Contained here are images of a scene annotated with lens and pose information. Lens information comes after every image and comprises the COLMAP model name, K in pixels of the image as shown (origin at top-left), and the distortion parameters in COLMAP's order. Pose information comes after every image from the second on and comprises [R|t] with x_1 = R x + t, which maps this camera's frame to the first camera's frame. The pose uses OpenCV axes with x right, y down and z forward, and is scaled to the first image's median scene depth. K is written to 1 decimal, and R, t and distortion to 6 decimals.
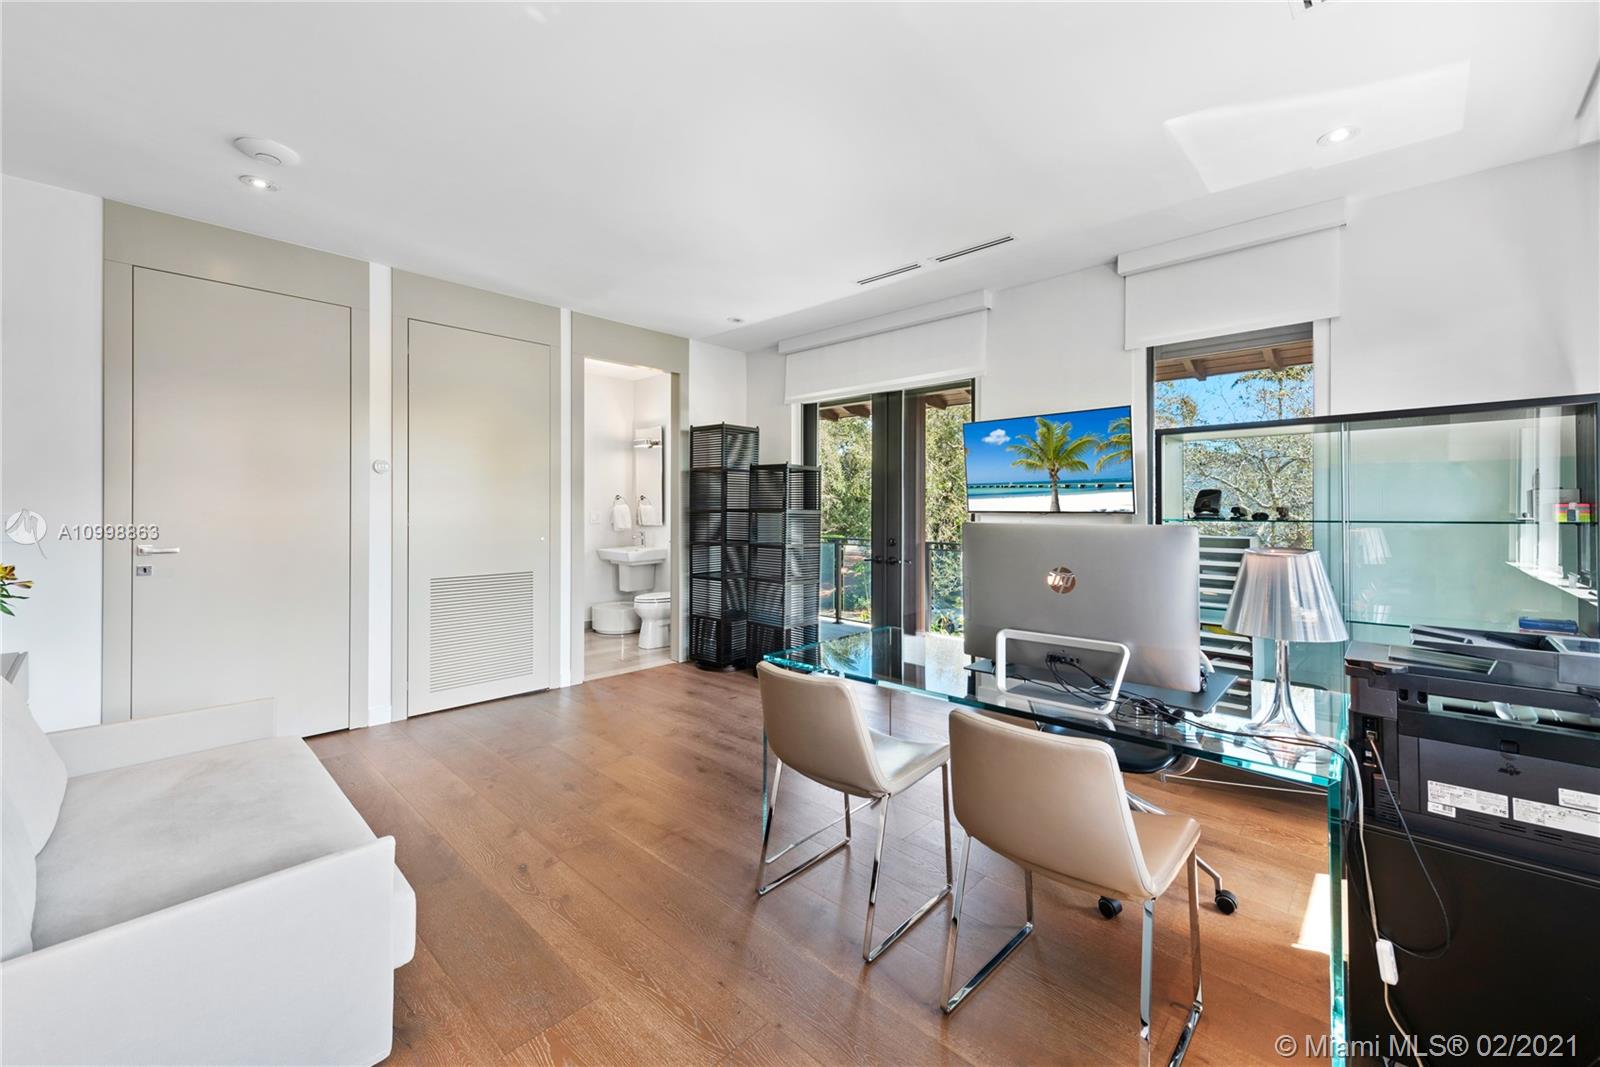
lens RADIAL K [[639.7, 0, 807.0], [0, 639.7, 506.1], [0, 0, 1]] dist [0.008265, -0.000311]
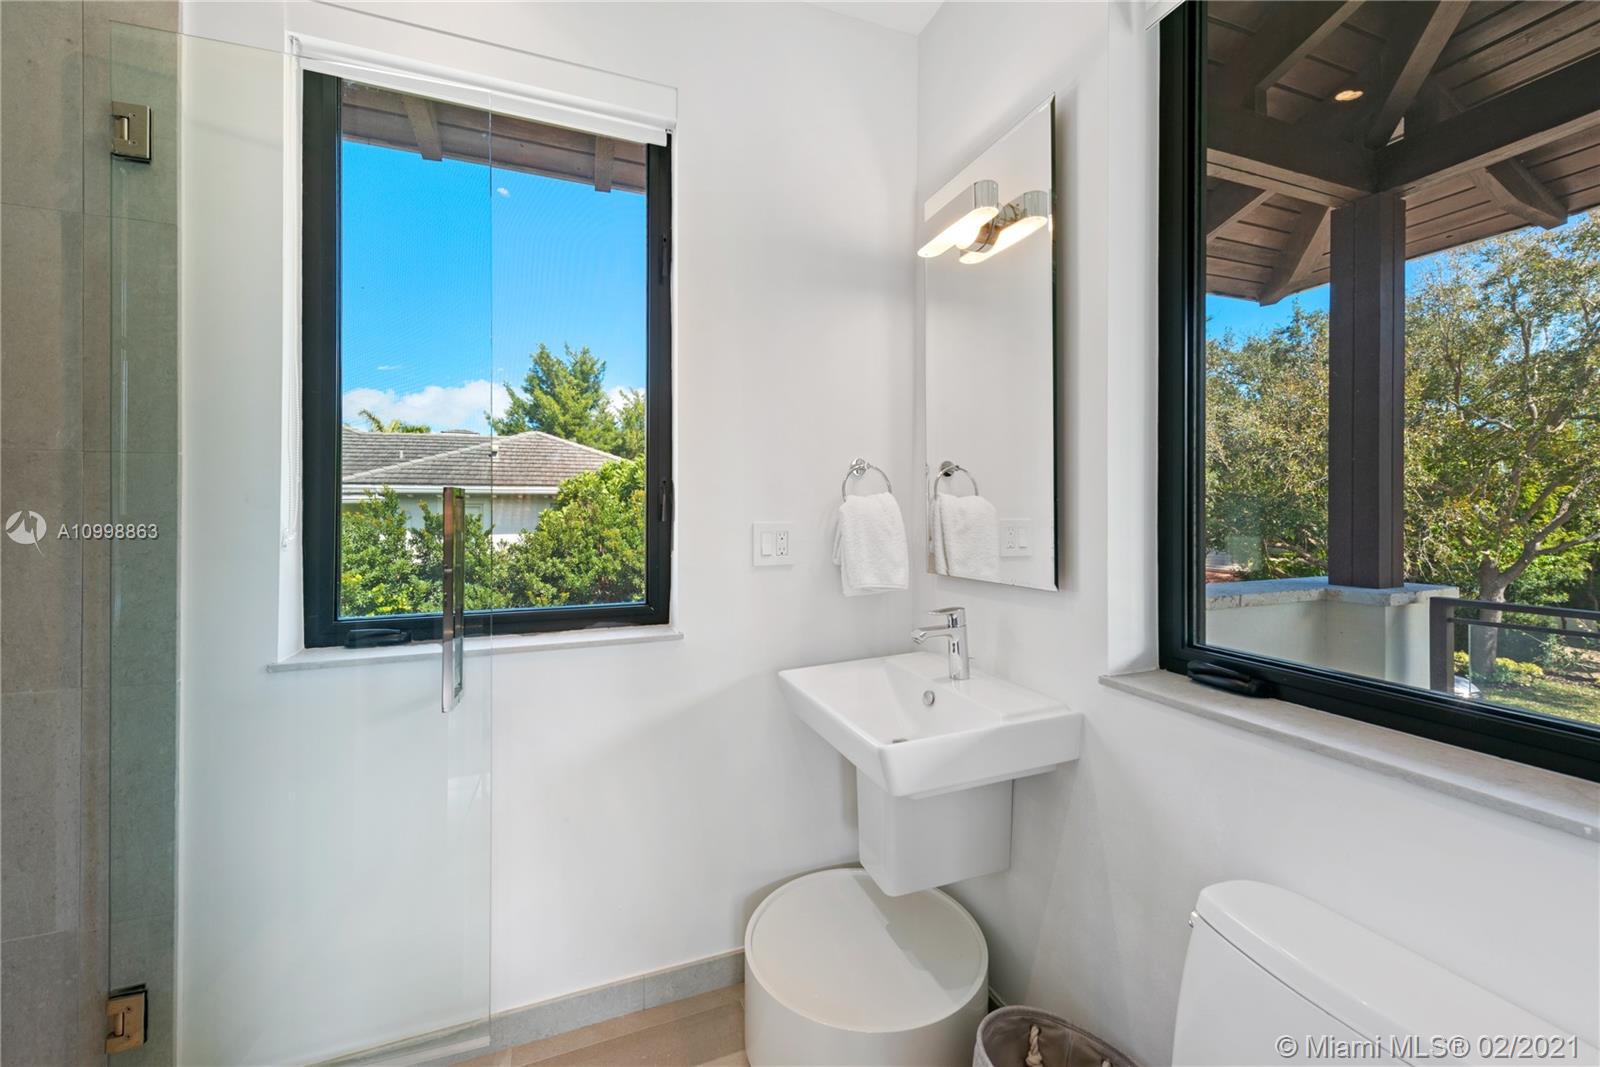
lens RADIAL K [[639.7, 0, 807.0], [0, 639.7, 506.1], [0, 0, 1]] dist [0.008265, -0.000311]
pose [[0.904701, -0.002964, -0.426038, -0.203905], [0.004144, 0.999990, 0.001844, 0.001729], [0.426028, -0.003434, 0.904704, 0.757554]]
